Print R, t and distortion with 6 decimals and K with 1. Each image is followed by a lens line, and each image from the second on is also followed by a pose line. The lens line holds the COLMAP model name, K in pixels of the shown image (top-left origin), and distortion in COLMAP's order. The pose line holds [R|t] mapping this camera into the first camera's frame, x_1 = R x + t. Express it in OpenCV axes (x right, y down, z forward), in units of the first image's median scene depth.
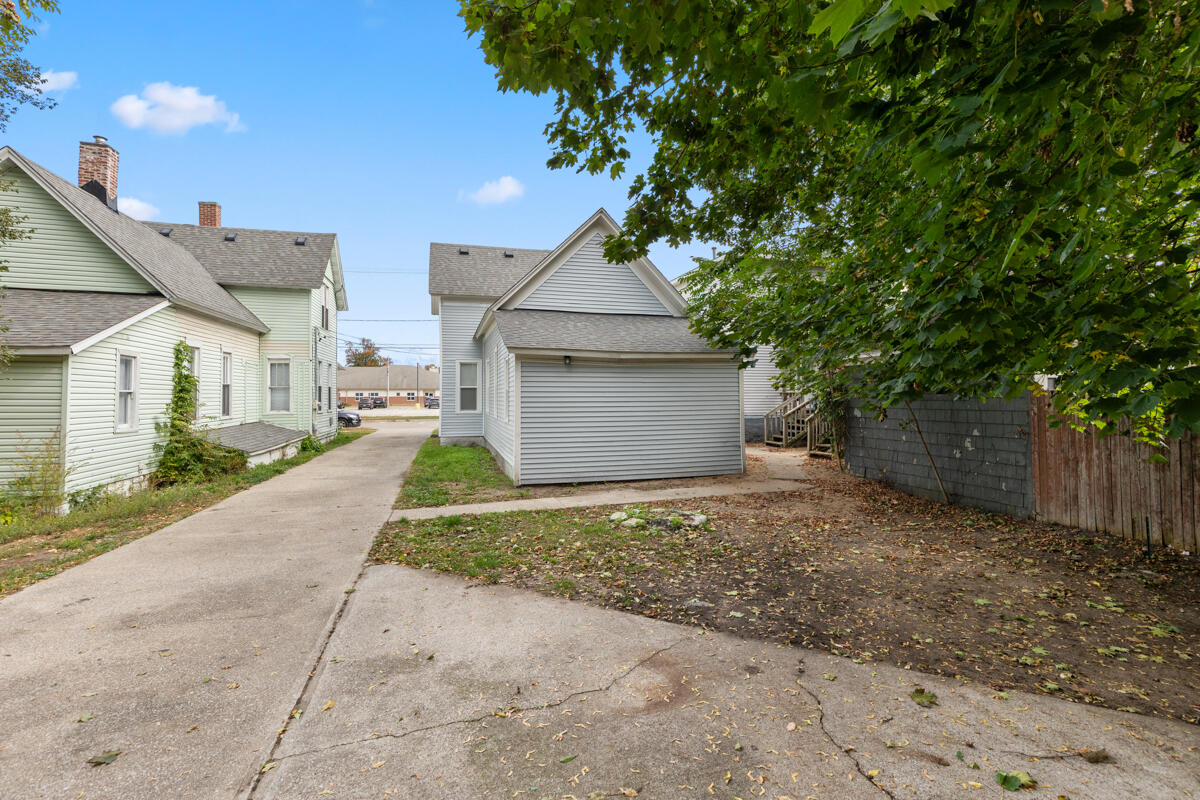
lens RADIAL K [[546.1, 0, 616.6], [0, 546.1, 417.5], [0, 0, 1]] dist [0.008018, -0.000038]
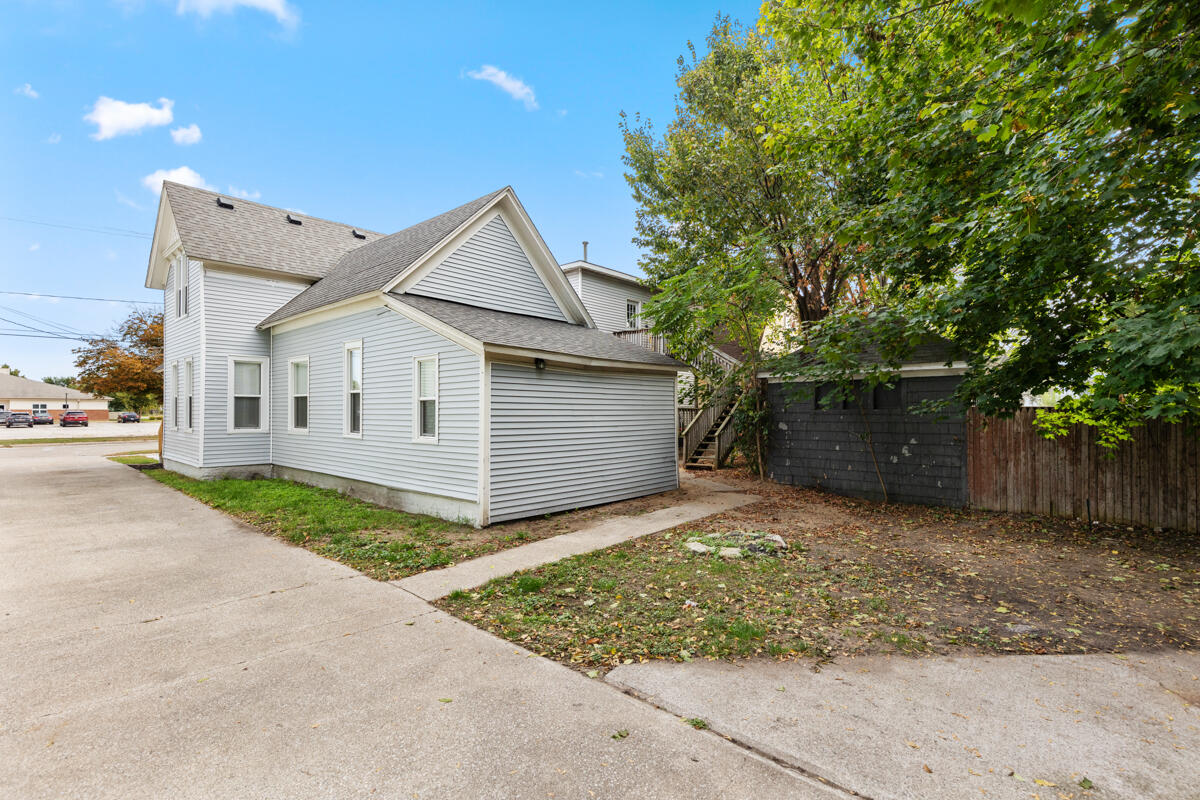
lens RADIAL K [[546.1, 0, 616.6], [0, 546.1, 417.5], [0, 0, 1]] dist [0.008018, -0.000038]
pose [[0.845981, 0.000633, 0.533212, -0.633862], [0.014668, 0.999593, -0.024458, -0.005736], [-0.533011, 0.028512, 0.845628, 0.377601]]
